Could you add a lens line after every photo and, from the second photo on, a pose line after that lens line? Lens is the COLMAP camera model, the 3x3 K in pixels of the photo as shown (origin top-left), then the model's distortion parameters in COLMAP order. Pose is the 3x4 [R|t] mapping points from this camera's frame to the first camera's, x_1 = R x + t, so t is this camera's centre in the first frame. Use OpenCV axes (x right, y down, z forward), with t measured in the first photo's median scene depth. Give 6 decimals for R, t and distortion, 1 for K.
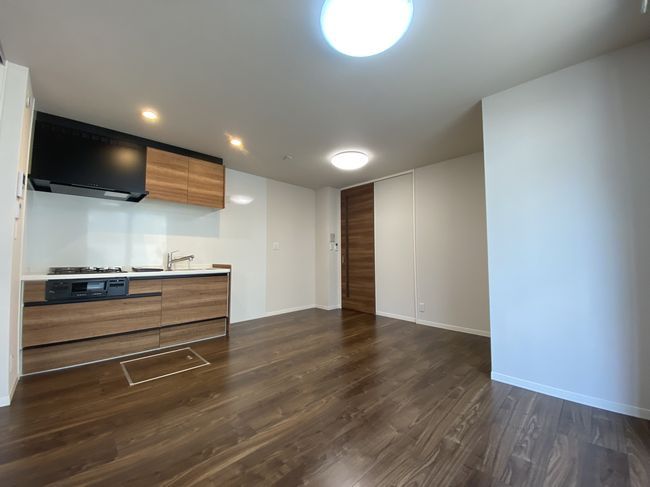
lens RADIAL K [[262.1, 0, 323.3], [0, 262.1, 243.1], [0, 0, 1]] dist [-0.018009, -0.007010]
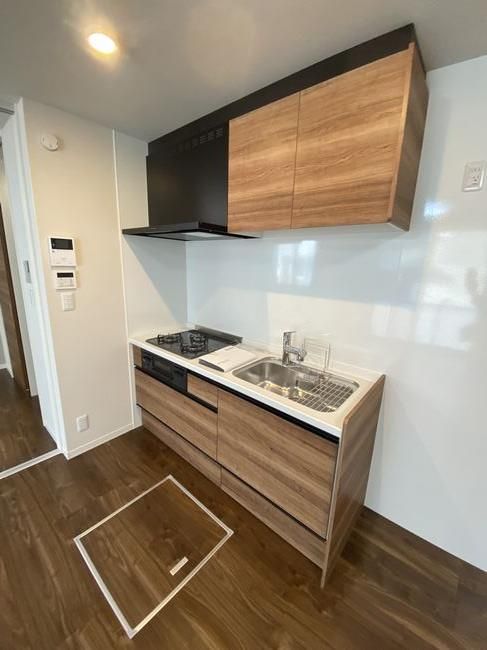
lens RADIAL K [[262.1, 0, 244.8], [0, 262.1, 322.7], [0, 0, 1]] dist [-0.018009, -0.007010]
pose [[0.107234, 0.220200, -0.969543, -0.115166], [0.023927, 0.974312, 0.223930, -0.114670], [0.993946, -0.047211, 0.099211, 1.017524]]
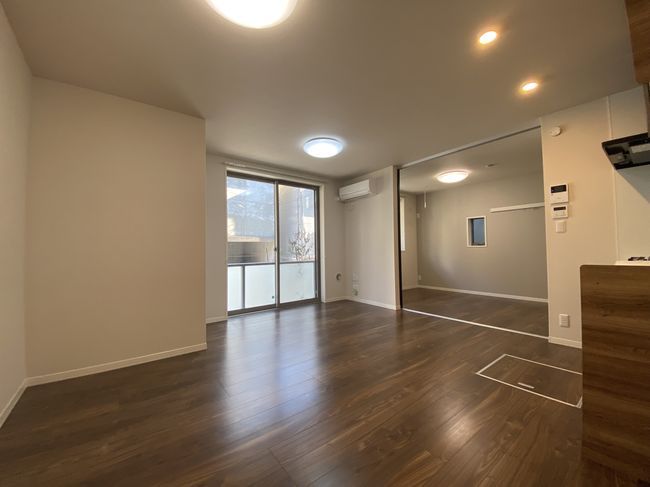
lens RADIAL K [[262.1, 0, 325.4], [0, 262.1, 244.8], [0, 0, 1]] dist [-0.018009, -0.007010]
pose [[-0.993949, 0.011536, 0.109238, -0.044403], [0.002874, 0.996861, -0.079122, 0.101894], [-0.109807, -0.078329, -0.990862, 1.654494]]
